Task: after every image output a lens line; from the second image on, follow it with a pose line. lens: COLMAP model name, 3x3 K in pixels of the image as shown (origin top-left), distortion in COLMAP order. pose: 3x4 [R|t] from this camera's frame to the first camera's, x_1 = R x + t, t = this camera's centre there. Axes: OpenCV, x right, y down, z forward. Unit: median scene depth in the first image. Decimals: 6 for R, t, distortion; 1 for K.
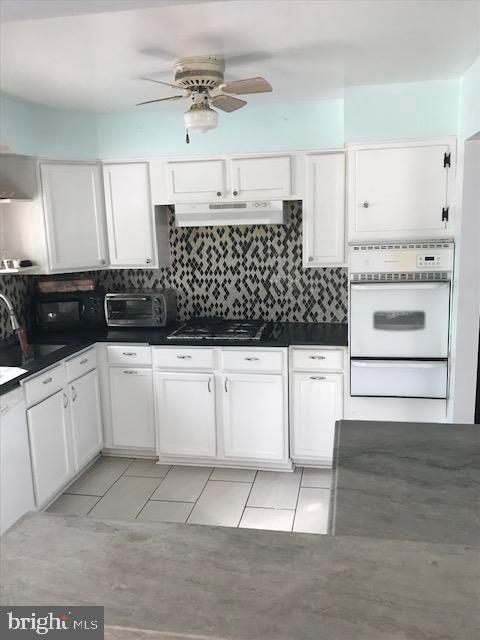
lens RADIAL K [[556.6, 0, 240.3], [0, 556.6, 329.8], [0, 0, 1]] dist [0.076519, -0.117886]
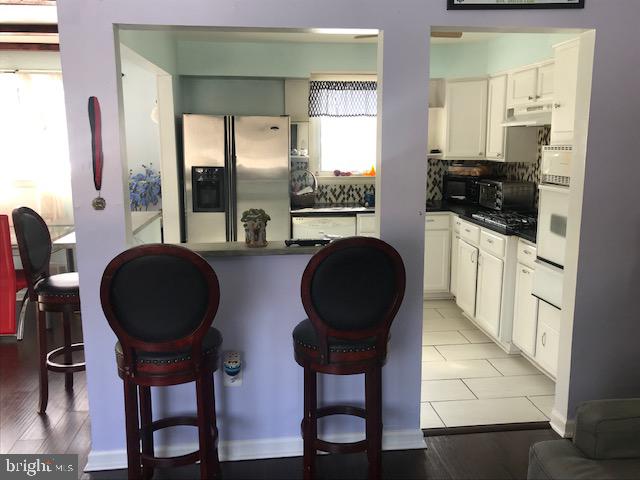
lens RADIAL K [[556.6, 0, 320.6], [0, 556.6, 239.2], [0, 0, 1]] dist [0.076519, -0.117886]
pose [[0.302859, 0.196483, -0.932561, 0.932465], [-0.189575, 0.971383, 0.143096, -0.047034], [0.933990, 0.133452, 0.331441, 0.261436]]
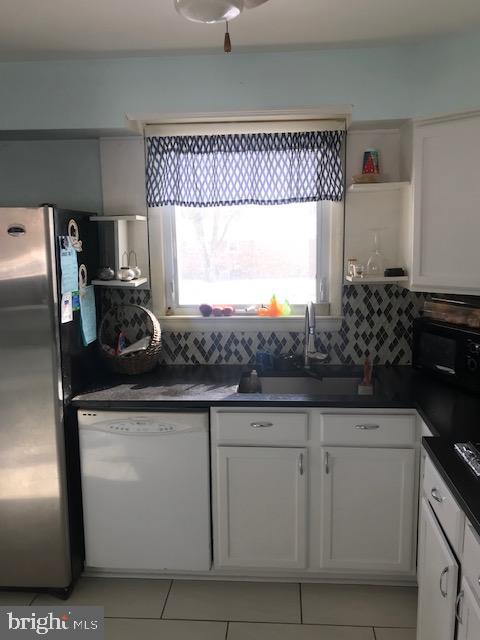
lens RADIAL K [[556.6, 0, 242.7], [0, 556.6, 324.2], [0, 0, 1]] dist [0.076519, -0.117886]
pose [[0.118278, 0.190877, -0.974462, 0.307253], [-0.181311, 0.969004, 0.167801, -0.137272], [0.976287, 0.156834, 0.149220, 0.705944]]
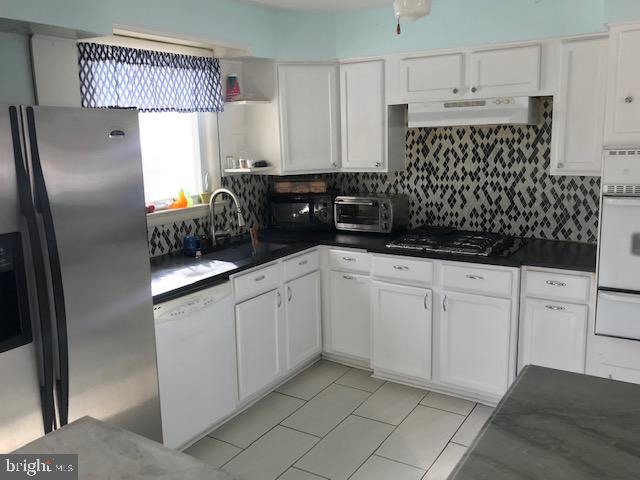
lens RADIAL K [[556.6, 0, 324.7], [0, 556.6, 235.3], [0, 0, 1]] dist [0.076519, -0.117886]
pose [[0.929907, 0.070440, -0.360986, 0.106952], [-0.070350, 0.997432, 0.013408, -0.007886], [0.361003, 0.012927, 0.932475, 0.082206]]
